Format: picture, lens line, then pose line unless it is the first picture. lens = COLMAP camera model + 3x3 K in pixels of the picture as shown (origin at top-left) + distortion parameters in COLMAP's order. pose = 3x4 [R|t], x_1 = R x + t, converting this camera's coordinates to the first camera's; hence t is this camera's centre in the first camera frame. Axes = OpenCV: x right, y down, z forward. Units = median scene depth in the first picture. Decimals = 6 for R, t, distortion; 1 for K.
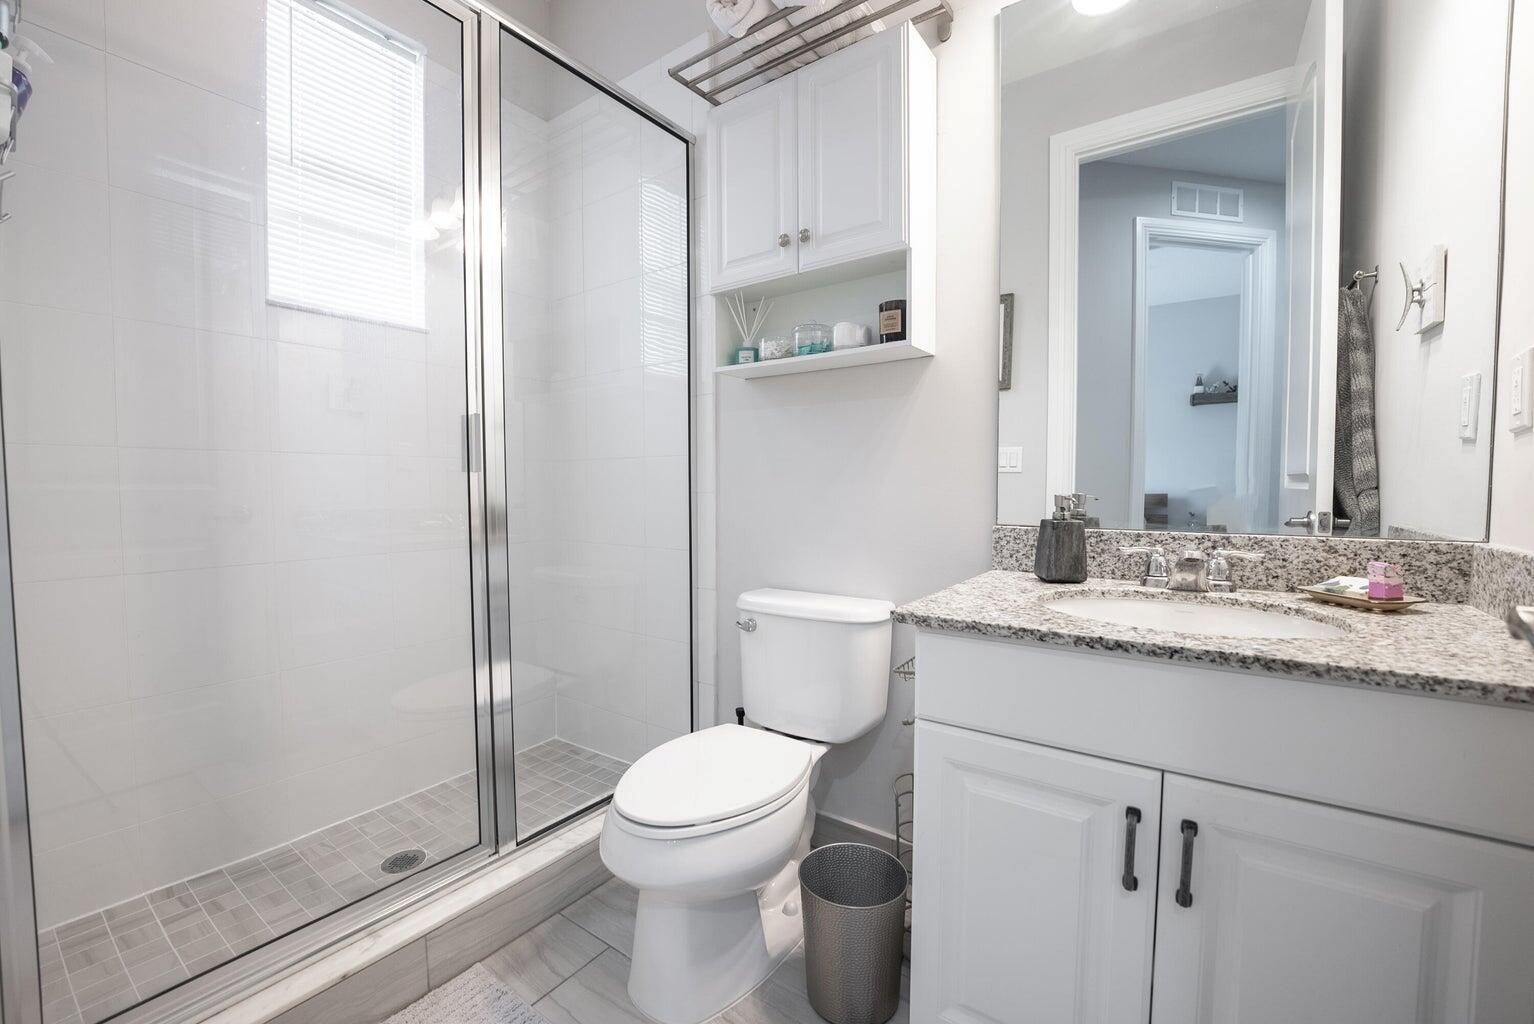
lens RADIAL K [[661.9, 0, 766.2], [0, 661.9, 512.4], [0, 0, 1]] dist [-0.025710, 0.001105]
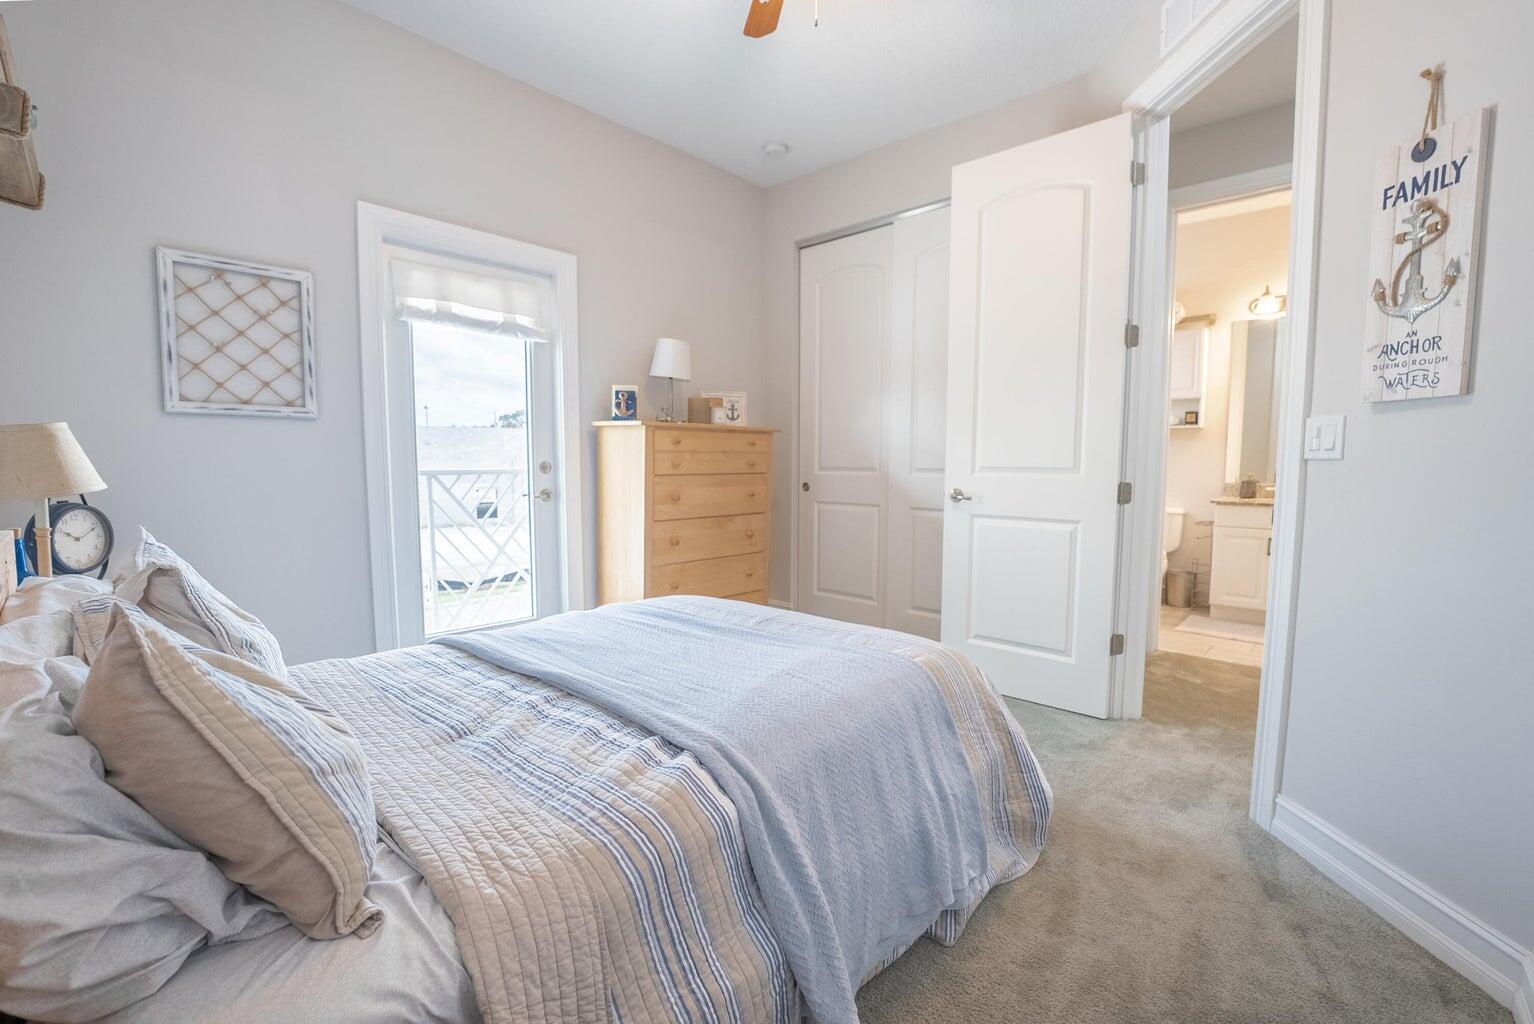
lens RADIAL K [[661.9, 0, 768.9], [0, 661.9, 520.7], [0, 0, 1]] dist [-0.025710, 0.001105]
pose [[0.989654, 0.021809, -0.141807, -1.389508], [-0.016308, 0.999073, 0.039846, 0.114600], [0.142544, -0.037121, 0.989092, -2.464790]]
